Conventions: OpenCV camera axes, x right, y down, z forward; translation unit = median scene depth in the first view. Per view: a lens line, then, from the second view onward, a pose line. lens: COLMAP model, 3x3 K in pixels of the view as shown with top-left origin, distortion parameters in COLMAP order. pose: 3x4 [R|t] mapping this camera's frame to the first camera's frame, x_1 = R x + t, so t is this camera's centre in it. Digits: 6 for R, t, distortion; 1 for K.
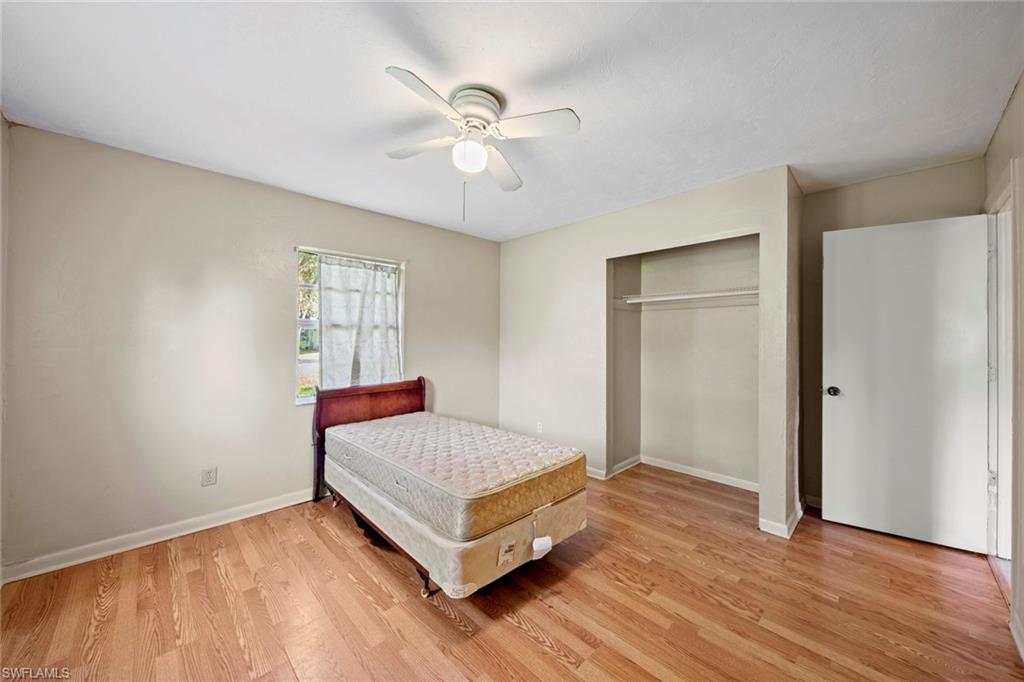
lens RADIAL K [[375.8, 0, 506.4], [0, 375.8, 337.2], [0, 0, 1]] dist [0.000343, -0.000019]
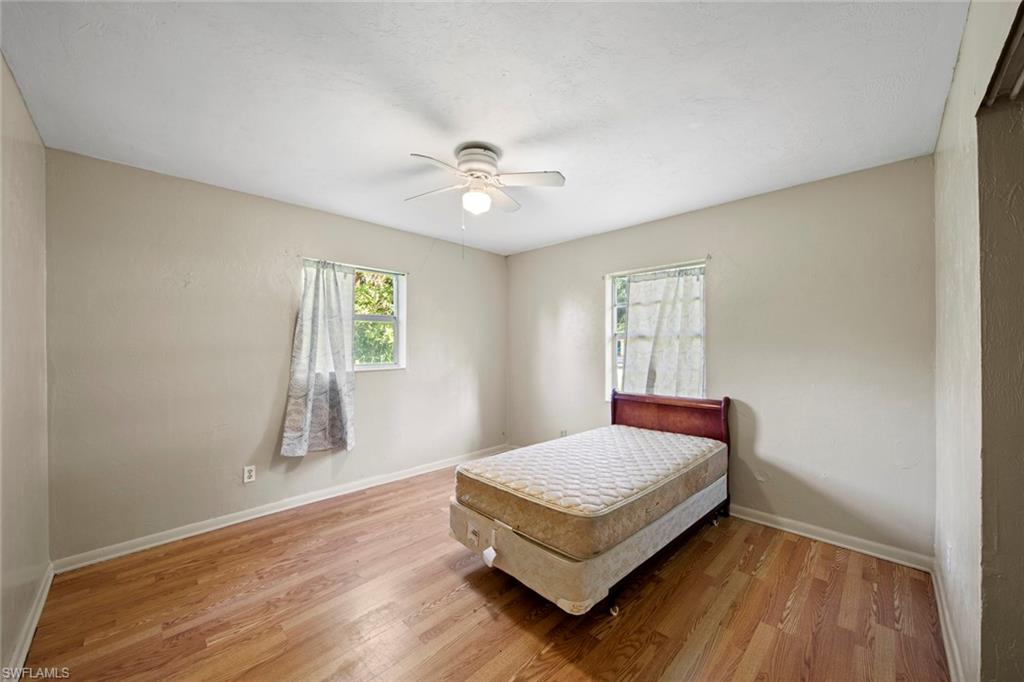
lens RADIAL K [[375.8, 0, 506.3], [0, 375.8, 345.9], [0, 0, 1]] dist [0.000343, -0.000019]
pose [[0.002148, -0.002004, -0.999996, 0.632129], [0.002541, 0.999995, -0.001998, -0.003164], [0.999994, -0.002536, 0.002153, 0.597396]]
